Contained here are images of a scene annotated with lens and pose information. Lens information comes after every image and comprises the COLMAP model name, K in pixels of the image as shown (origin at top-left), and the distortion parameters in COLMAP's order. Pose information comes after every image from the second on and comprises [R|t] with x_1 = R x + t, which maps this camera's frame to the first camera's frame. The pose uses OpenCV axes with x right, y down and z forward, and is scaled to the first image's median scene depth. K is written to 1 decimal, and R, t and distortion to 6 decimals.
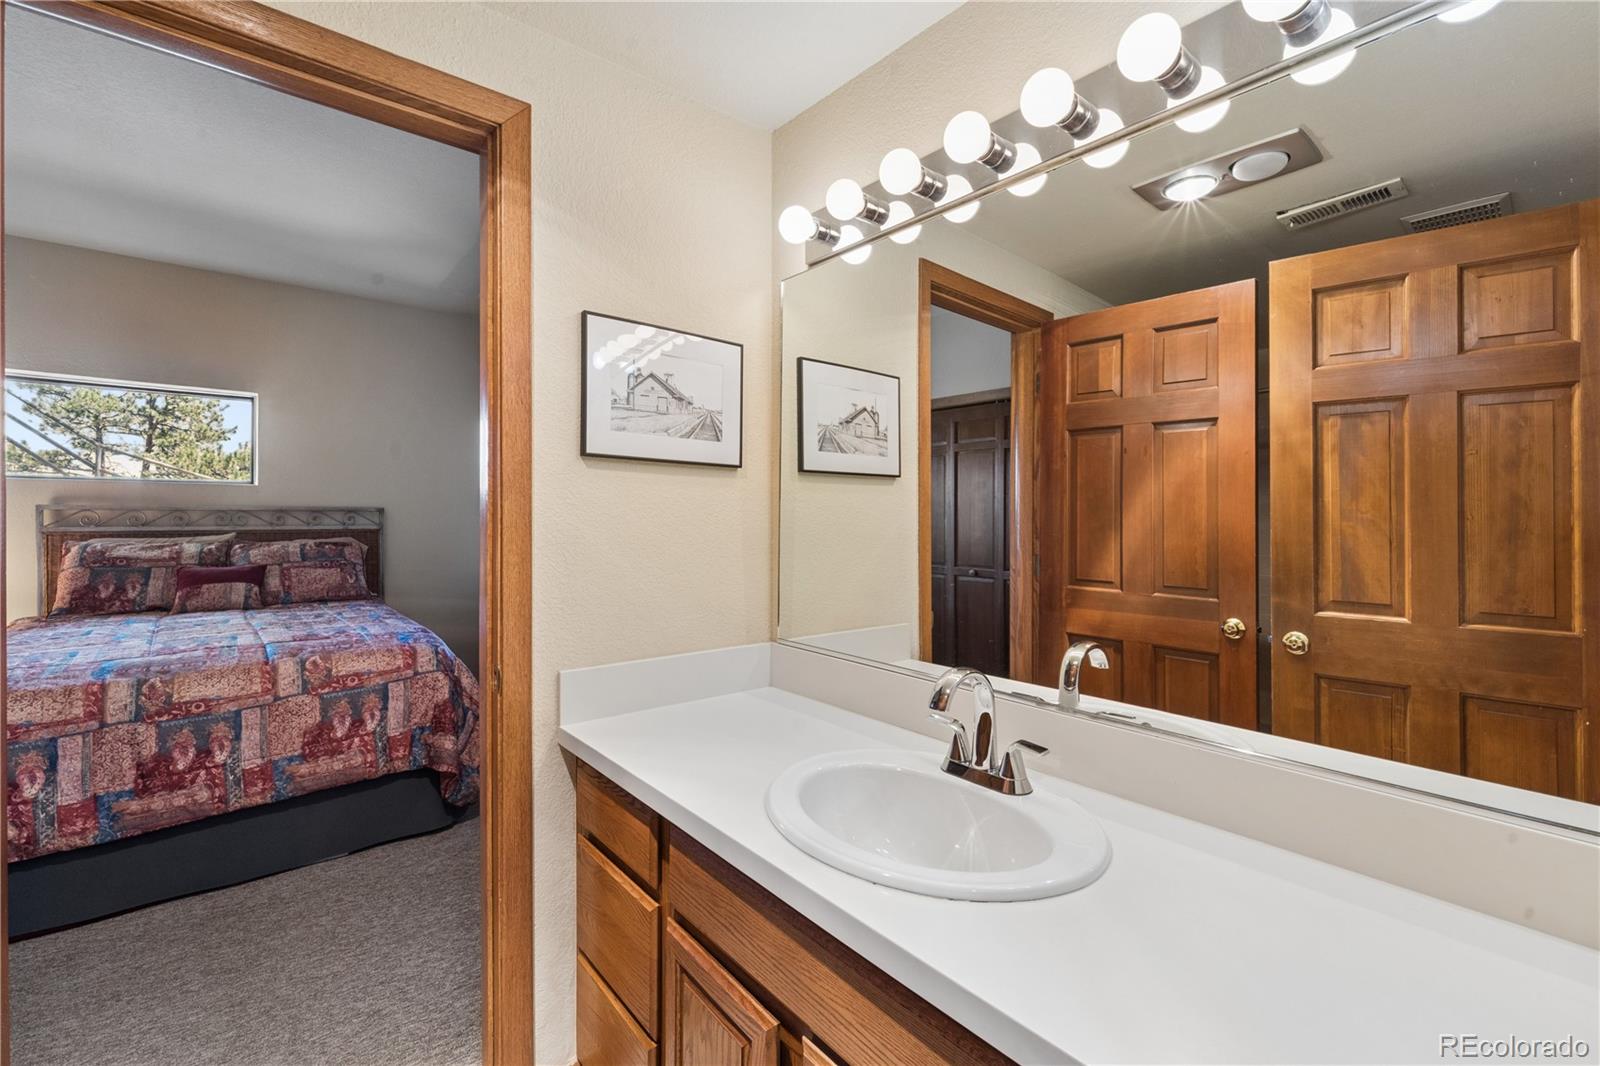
lens RADIAL K [[675.3, 0, 790.2], [0, 675.3, 521.1], [0, 0, 1]] dist [-0.000534, -0.000050]
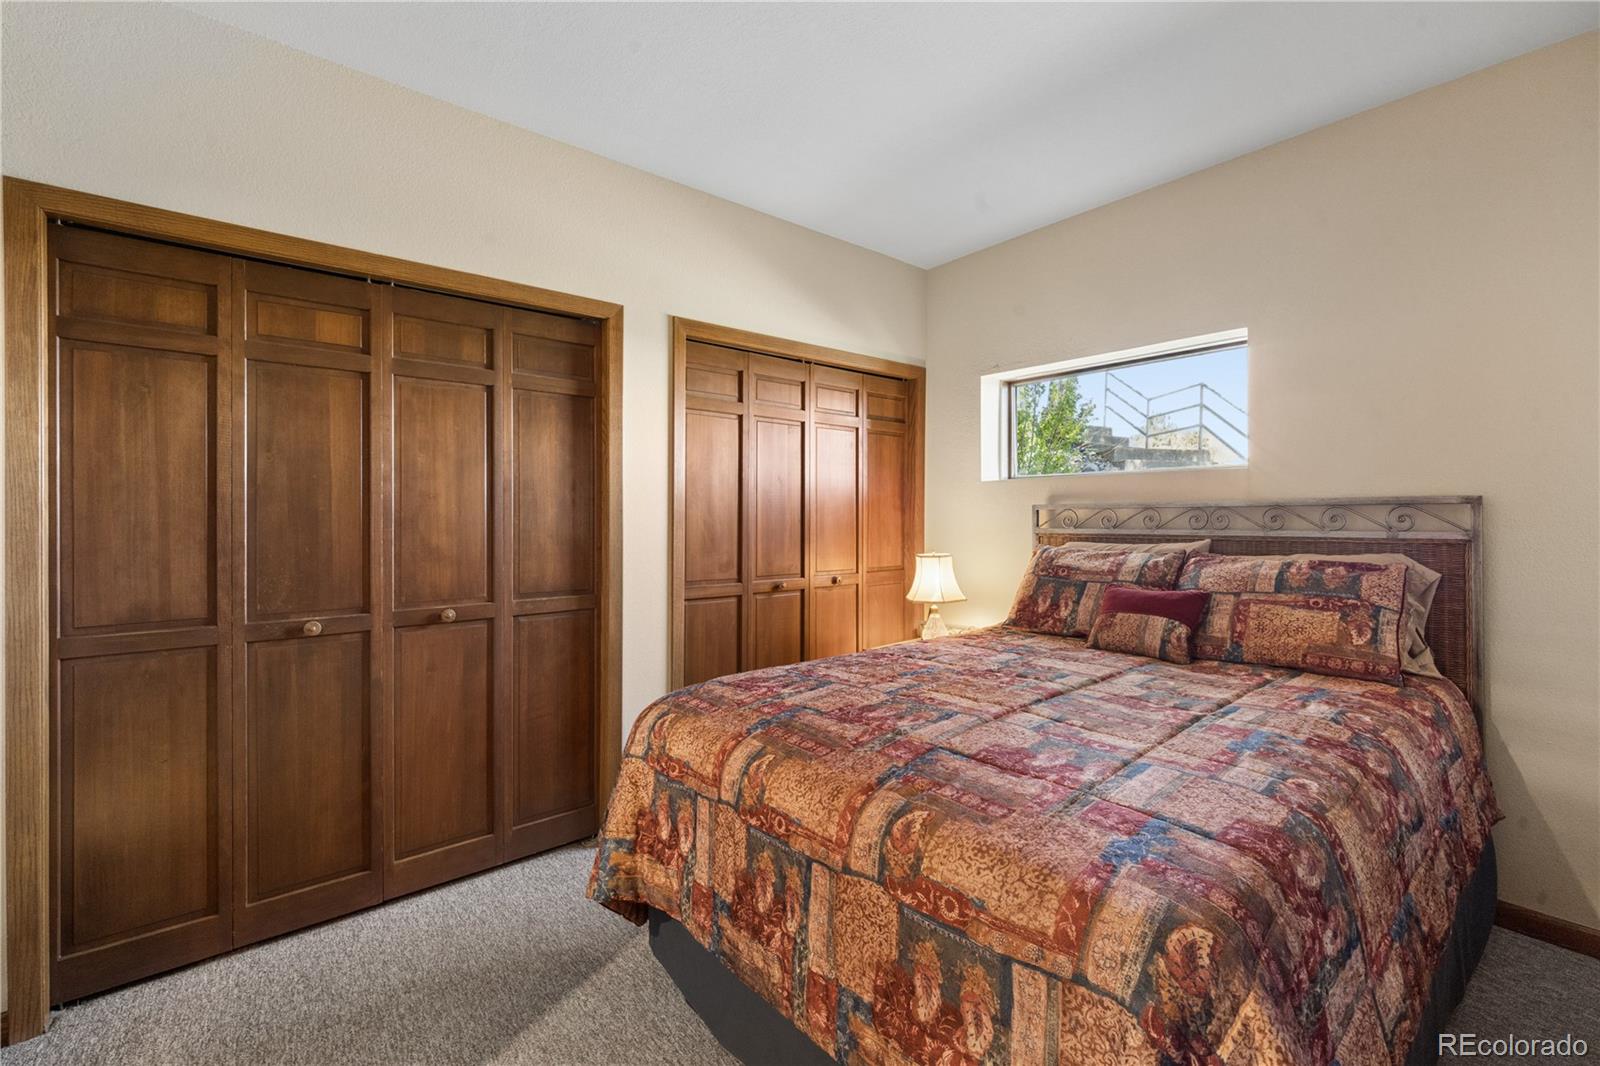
lens RADIAL K [[675.3, 0, 790.2], [0, 675.3, 521.1], [0, 0, 1]] dist [-0.000534, -0.000050]
pose [[0.008220, 0.004592, -0.999956, -0.163299], [-0.000691, 0.999989, 0.004587, -0.004859], [0.999966, 0.000653, 0.008223, 0.642190]]
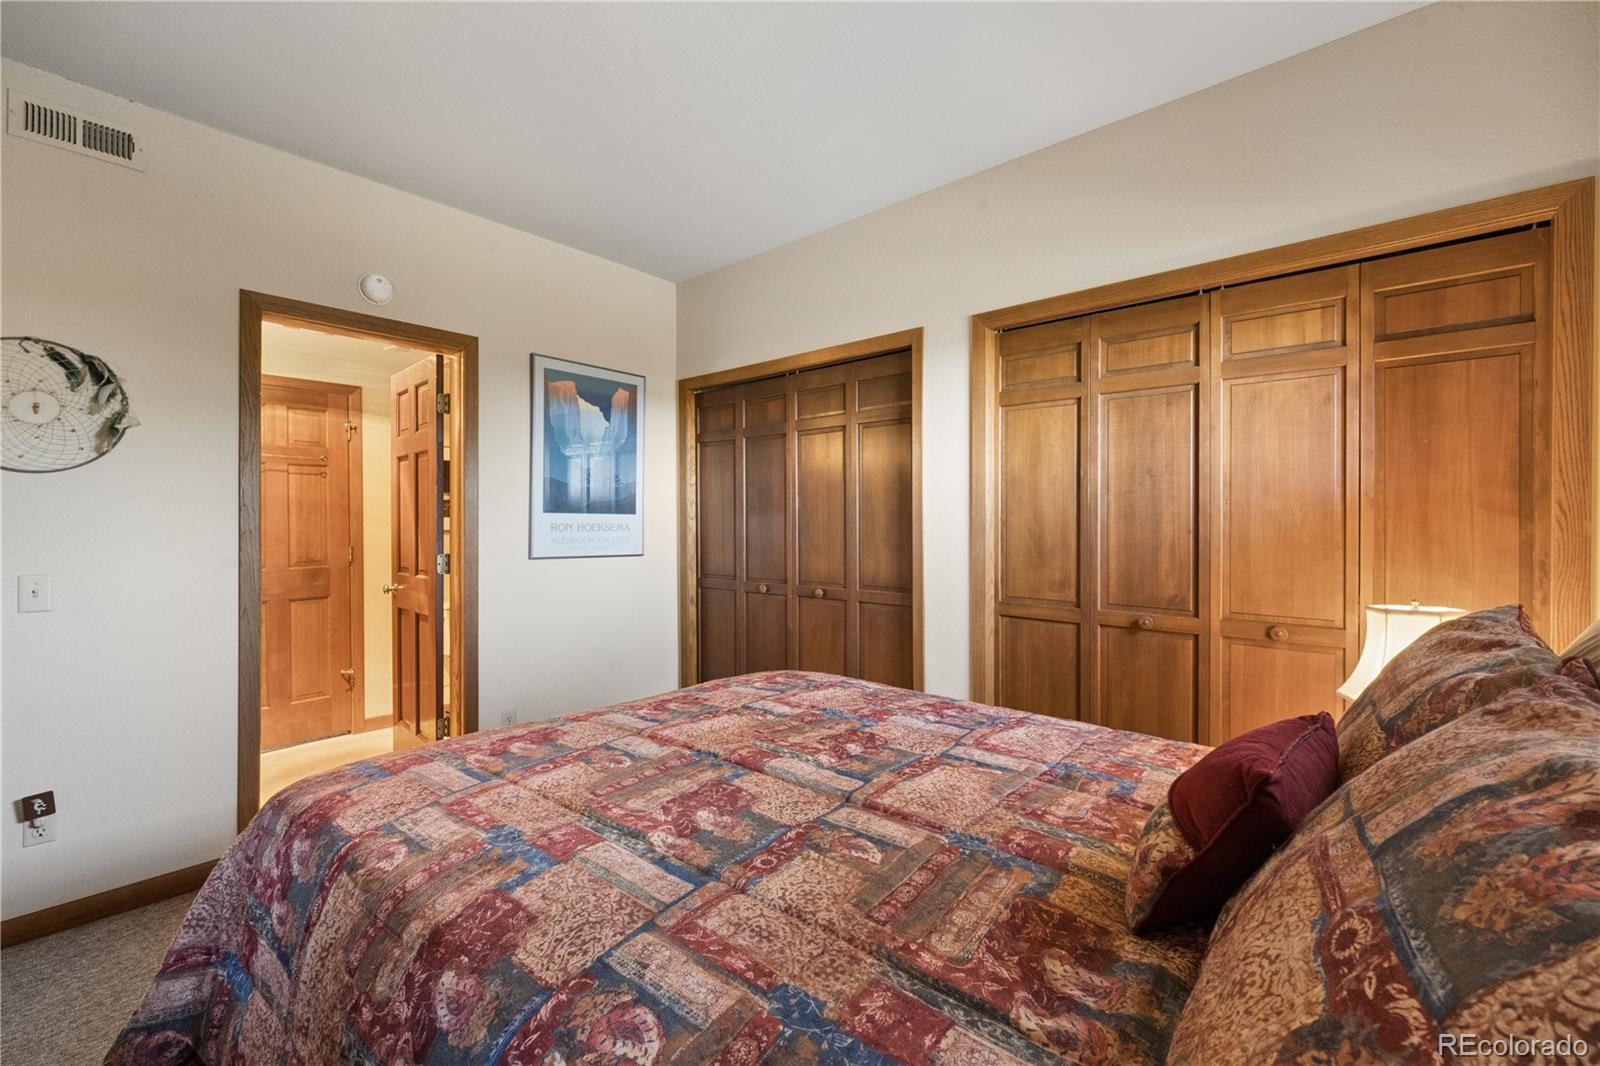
lens RADIAL K [[670.7, 0, 796.3], [0, 670.7, 534.5], [0, 0, 1]] dist [-0.001529, -0.000086]
pose [[-0.985109, -0.000930, -0.171931, -0.638754], [-0.003837, 0.999855, 0.016580, -0.007375], [0.171890, 0.016993, -0.984969, 1.226502]]
